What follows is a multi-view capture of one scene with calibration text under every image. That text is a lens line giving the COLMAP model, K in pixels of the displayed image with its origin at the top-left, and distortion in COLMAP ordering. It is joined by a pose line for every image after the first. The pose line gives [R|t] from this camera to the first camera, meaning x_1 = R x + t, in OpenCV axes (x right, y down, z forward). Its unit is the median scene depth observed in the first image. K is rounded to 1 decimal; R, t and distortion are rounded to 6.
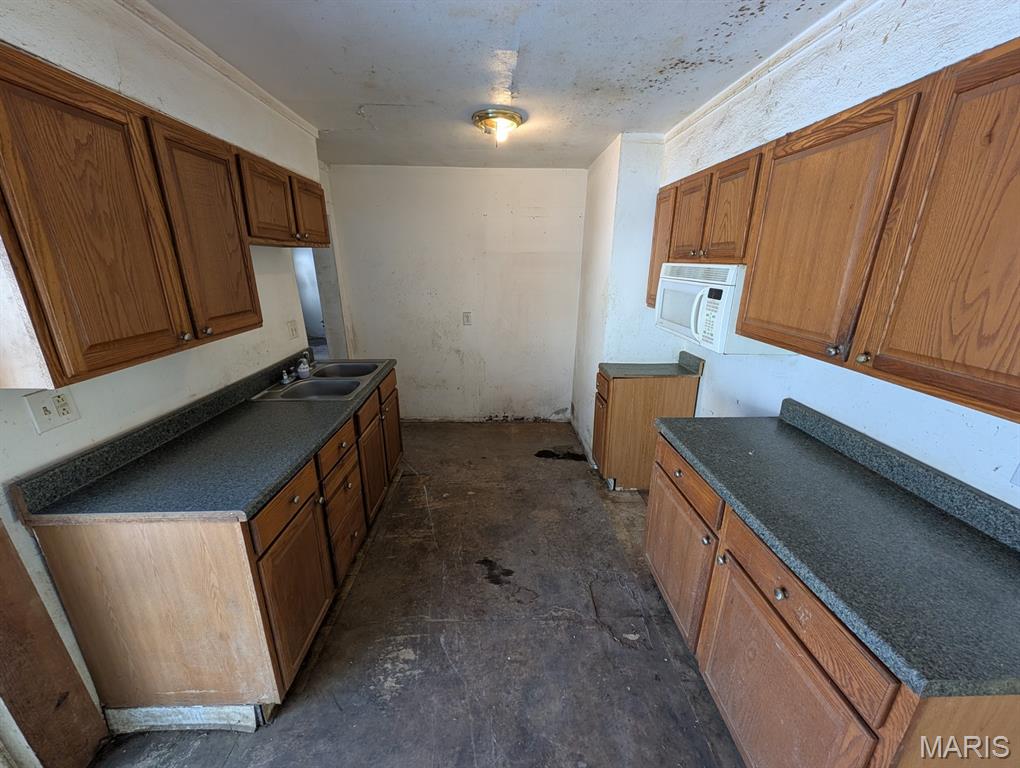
lens RADIAL K [[380.1, 0, 507.5], [0, 380.1, 380.7], [0, 0, 1]] dist [0.010110, -0.006279]
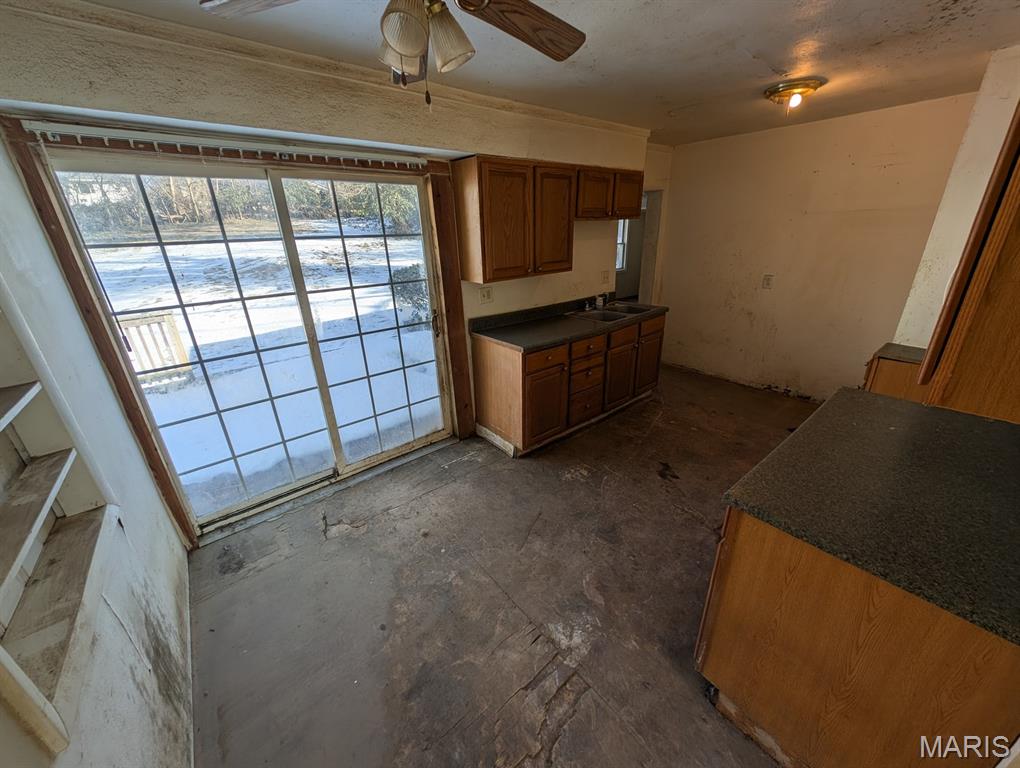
lens RADIAL K [[380.1, 0, 507.5], [0, 380.1, 380.7], [0, 0, 1]] dist [0.010110, -0.006279]
pose [[0.603847, 0.272292, -0.749150, 0.661224], [-0.201728, 0.961452, 0.186855, 0.081701], [0.771152, 0.038293, 0.635499, -0.330898]]
